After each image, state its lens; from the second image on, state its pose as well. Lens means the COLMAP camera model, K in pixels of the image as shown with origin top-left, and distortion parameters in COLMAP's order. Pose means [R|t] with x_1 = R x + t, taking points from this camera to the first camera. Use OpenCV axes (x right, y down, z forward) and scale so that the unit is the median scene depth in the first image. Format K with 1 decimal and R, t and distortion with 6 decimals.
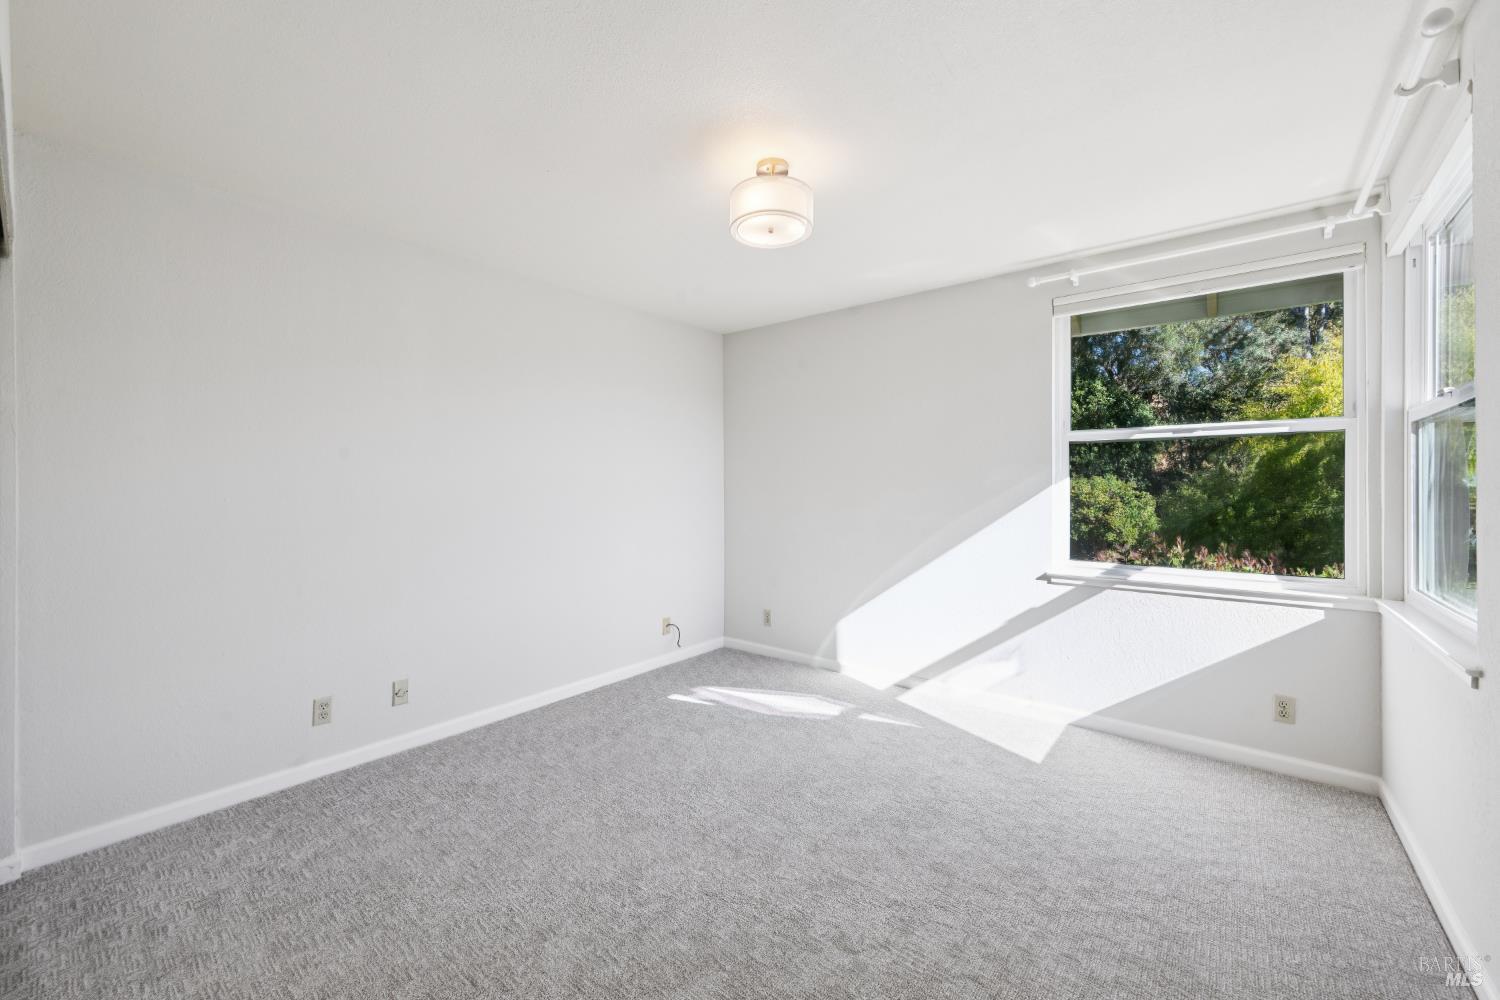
lens RADIAL K [[591.7, 0, 749.9], [0, 591.7, 486.9], [0, 0, 1]] dist [0.002429, 0.000286]
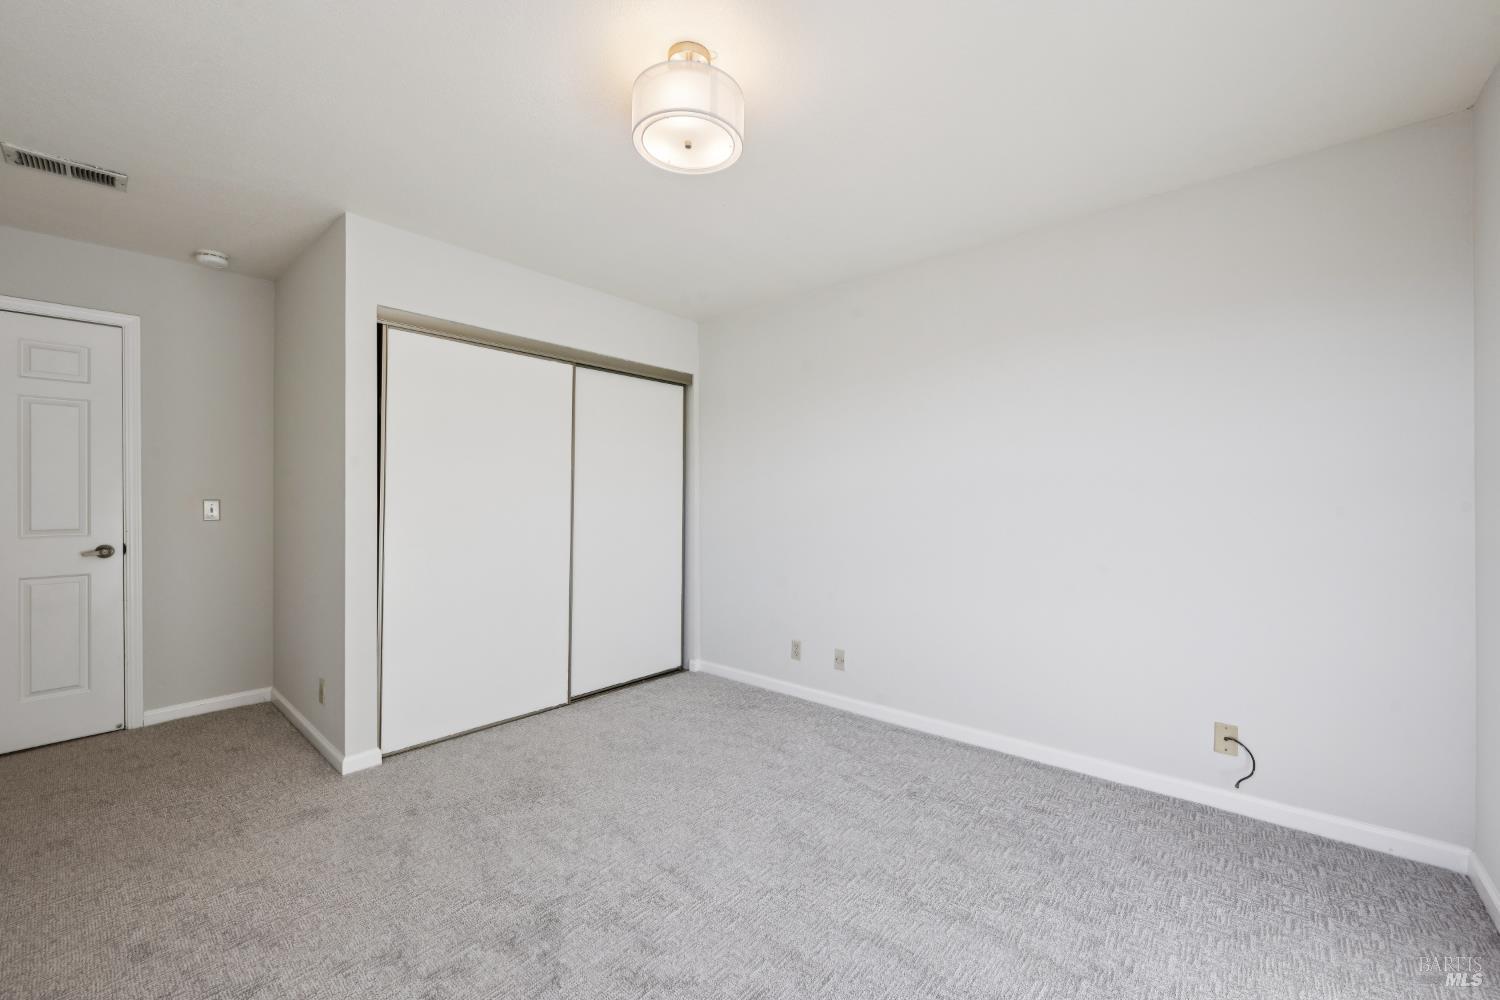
lens RADIAL K [[595.3, 0, 750.0], [0, 595.3, 500.0], [0, 0, 1]] dist [0.000908, 0.000180]
pose [[-0.030287, 0.003625, -0.999535, 0.643493], [0.002150, 0.999991, 0.003562, 0.025979], [0.999539, -0.002041, -0.030295, 0.914454]]
